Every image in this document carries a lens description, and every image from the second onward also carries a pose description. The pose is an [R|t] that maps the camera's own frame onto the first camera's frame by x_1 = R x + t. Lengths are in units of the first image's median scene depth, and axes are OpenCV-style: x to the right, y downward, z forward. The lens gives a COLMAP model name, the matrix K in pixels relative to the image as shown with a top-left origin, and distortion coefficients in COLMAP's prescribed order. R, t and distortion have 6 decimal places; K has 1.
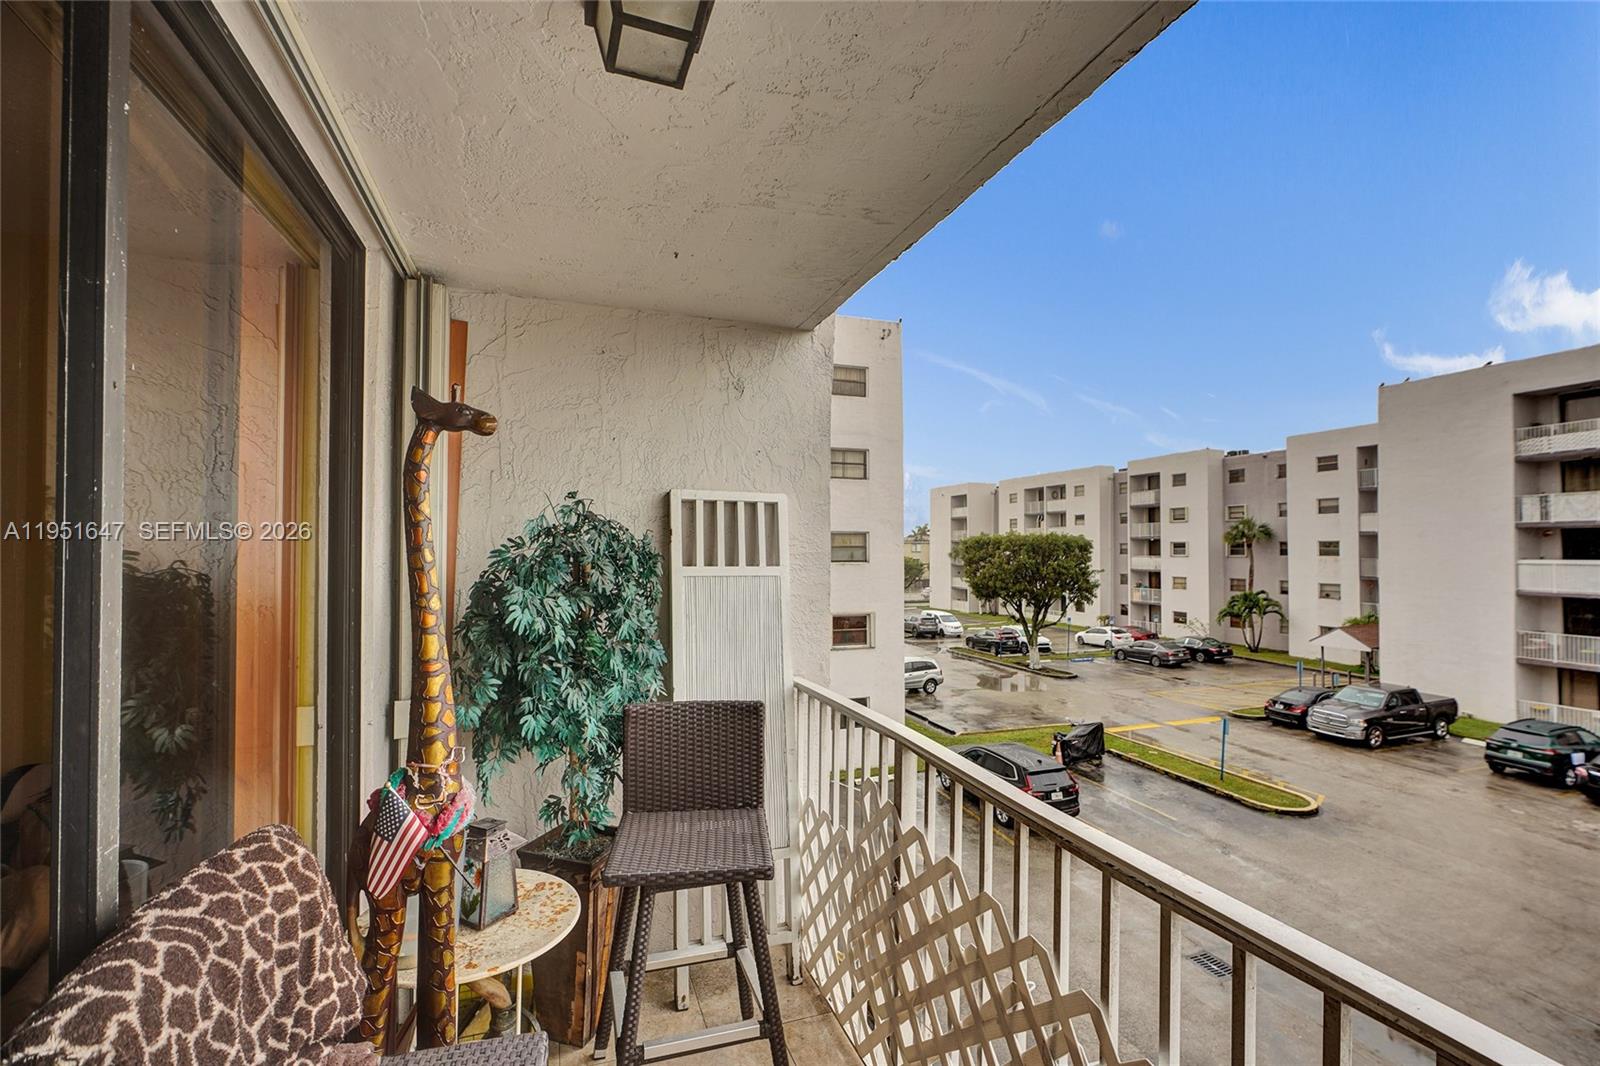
lens RADIAL K [[700.2, 0, 799.9], [0, 700.2, 537.9], [0, 0, 1]] dist [-0.005989, 0.002301]
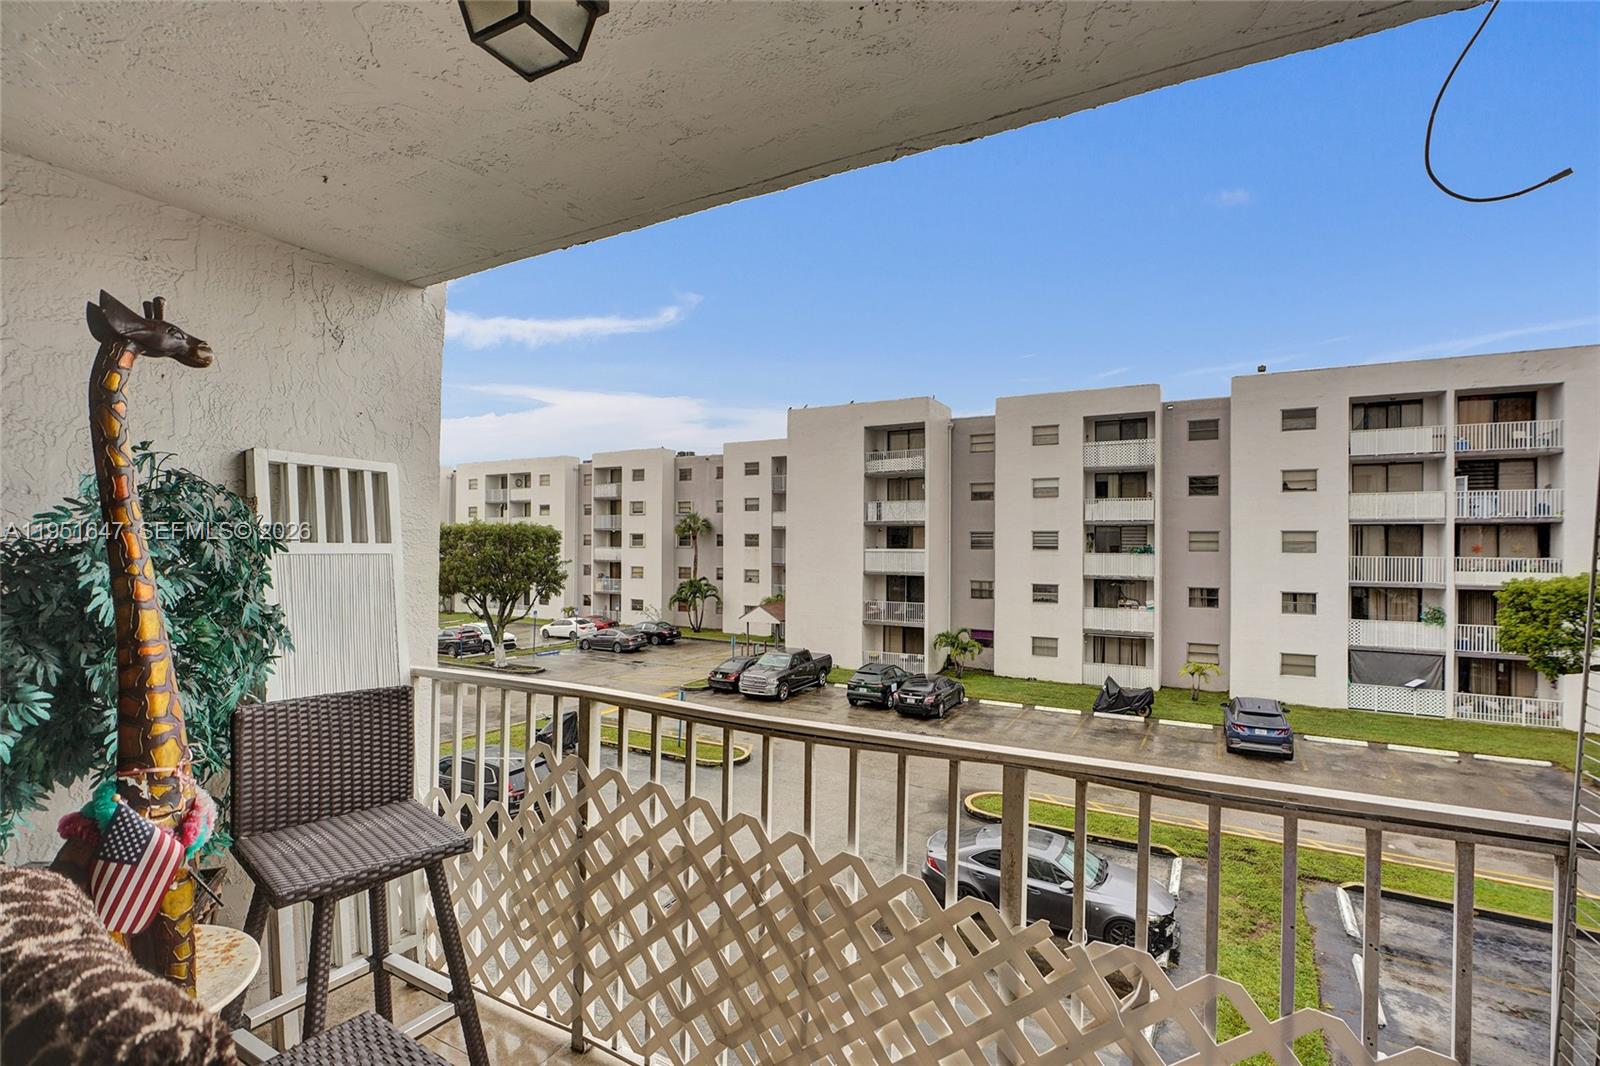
lens RADIAL K [[739.6, 0, 789.5], [0, 739.6, 538.8], [0, 0, 1]] dist [-0.002671, 0.001809]
pose [[0.760821, 0.004646, 0.648945, -0.340022], [-0.013436, 0.999873, 0.008593, 0.026019], [-0.648823, -0.015257, 0.760786, -0.077830]]
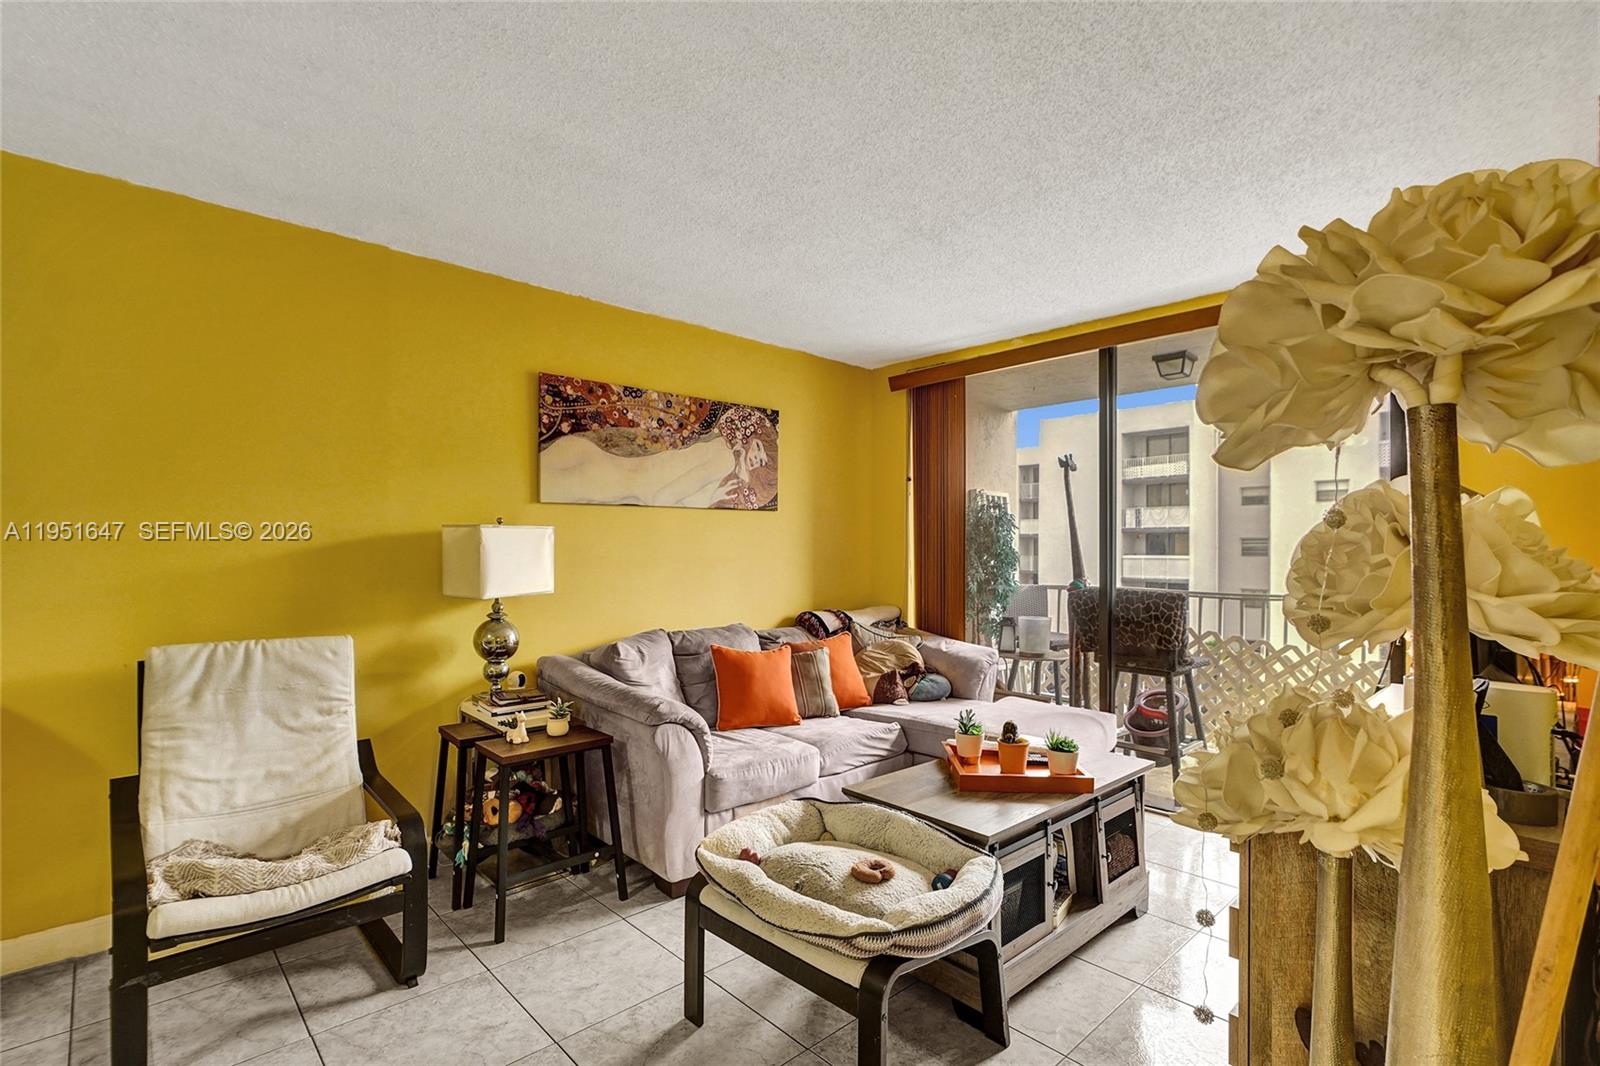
lens RADIAL K [[739.6, 0, 807.8], [0, 739.6, 542.4], [0, 0, 1]] dist [-0.002671, 0.001809]
pose [[0.911084, 0.008543, 0.412132, -1.913110], [-0.011363, 0.999926, 0.004391, 0.104297], [-0.412064, -0.008683, 0.911113, -0.950645]]
